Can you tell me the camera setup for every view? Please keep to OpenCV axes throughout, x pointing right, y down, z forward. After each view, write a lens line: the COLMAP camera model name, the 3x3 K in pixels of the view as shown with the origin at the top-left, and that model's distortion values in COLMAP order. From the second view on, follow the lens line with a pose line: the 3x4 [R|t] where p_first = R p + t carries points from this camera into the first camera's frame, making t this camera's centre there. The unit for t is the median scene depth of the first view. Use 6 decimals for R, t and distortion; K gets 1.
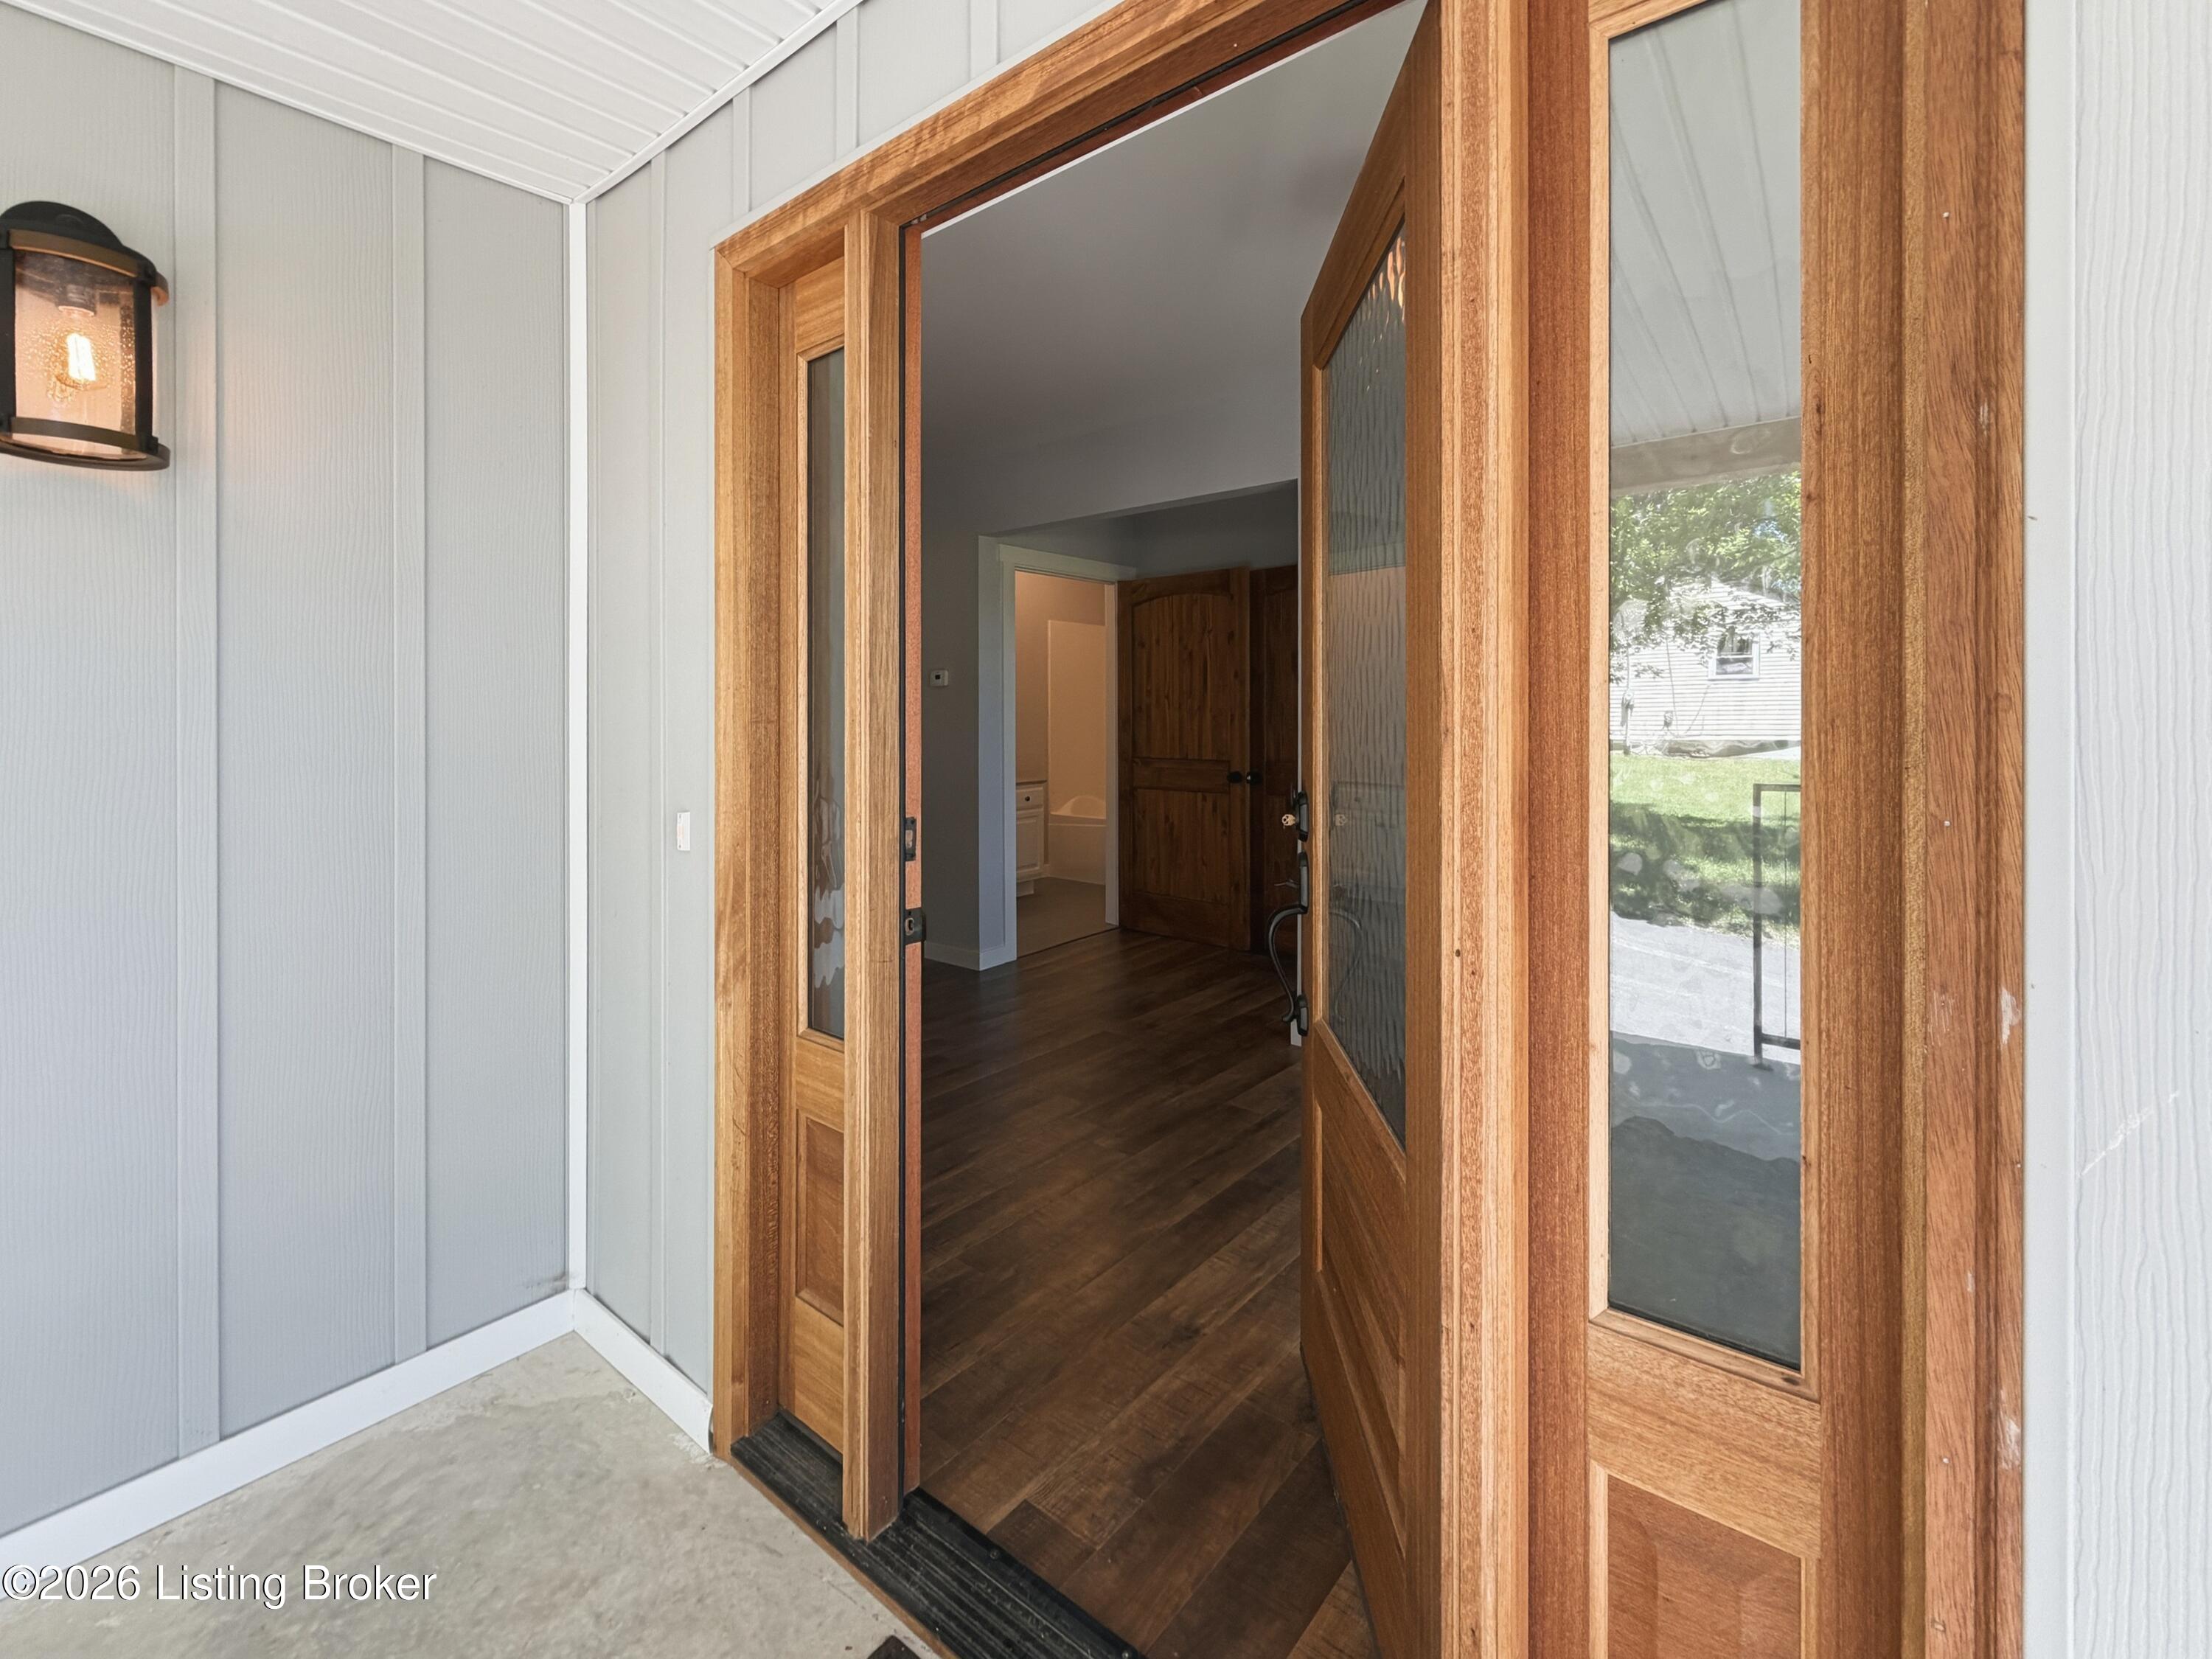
lens RADIAL K [[990.4, 0, 1106.6], [0, 990.4, 724.1], [0, 0, 1]] dist [0.000693, -0.000201]
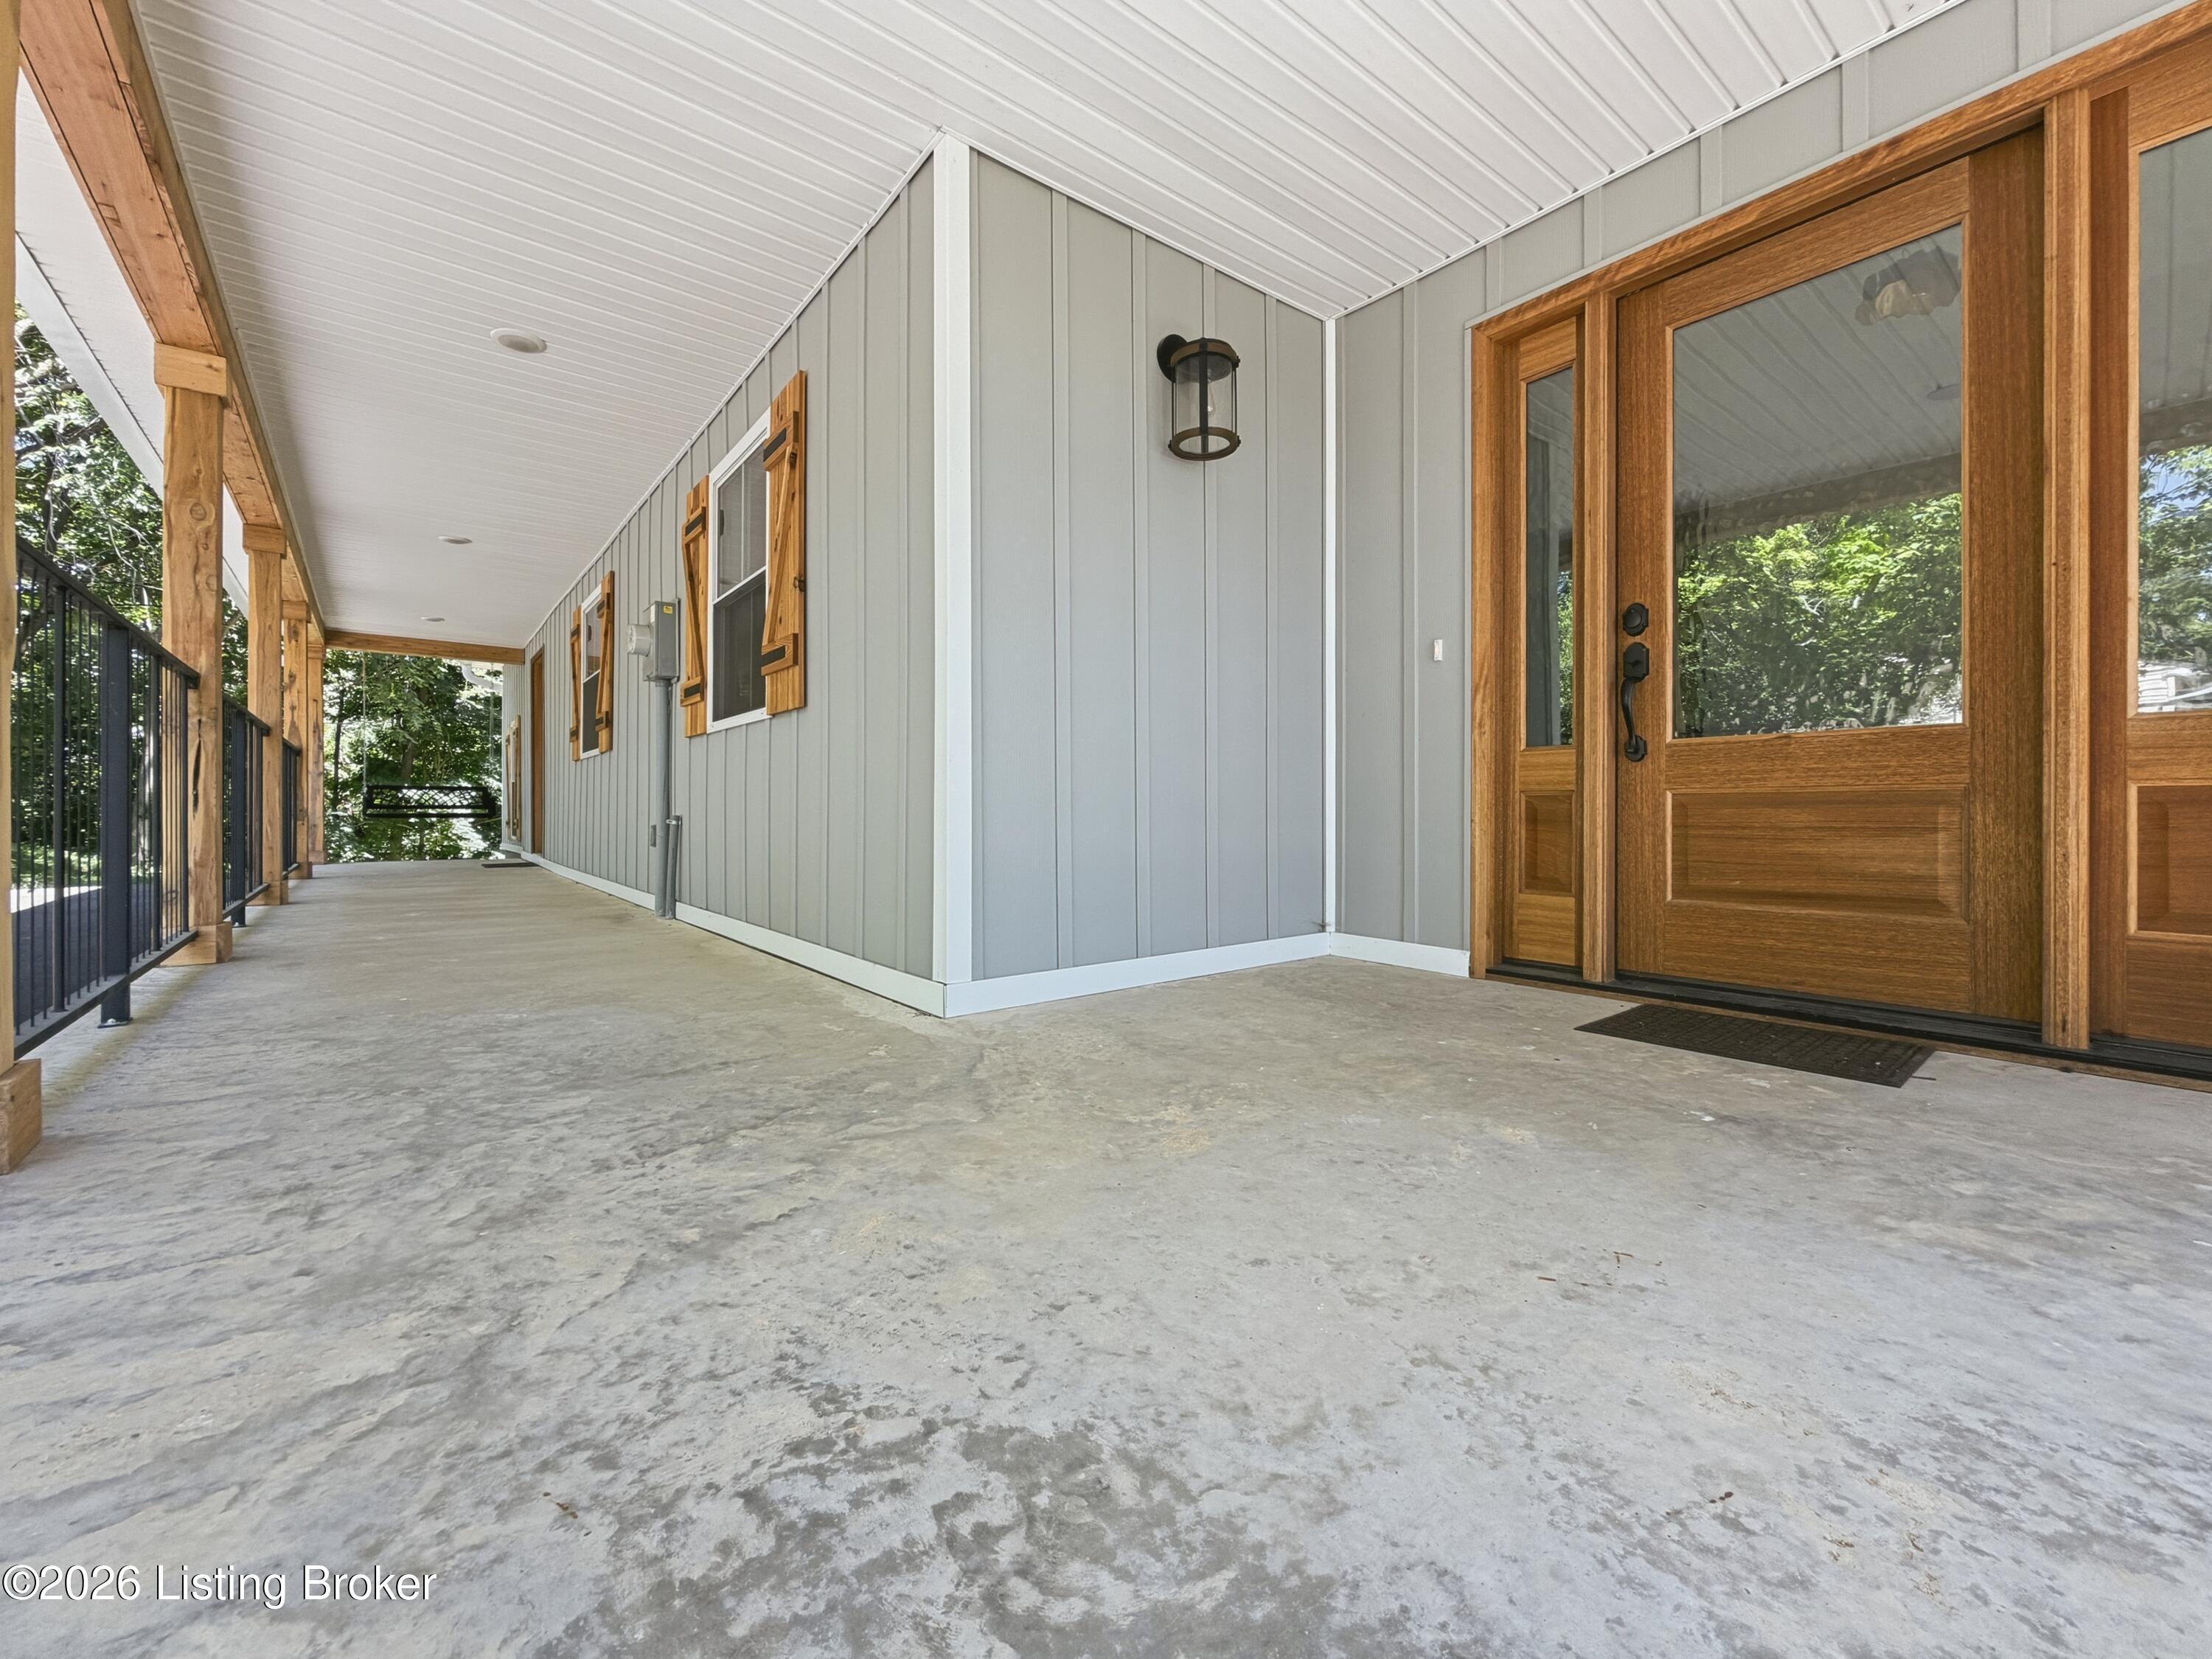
lens RADIAL K [[909.7, 0, 1099.6], [0, 909.7, 815.0], [0, 0, 1]] dist [-0.000403, 0.000503]
pose [[0.976038, 0.012470, -0.217244, -1.101113], [-0.015039, 0.999835, -0.010177, 0.719120], [0.217081, 0.013201, 0.976064, -1.251375]]
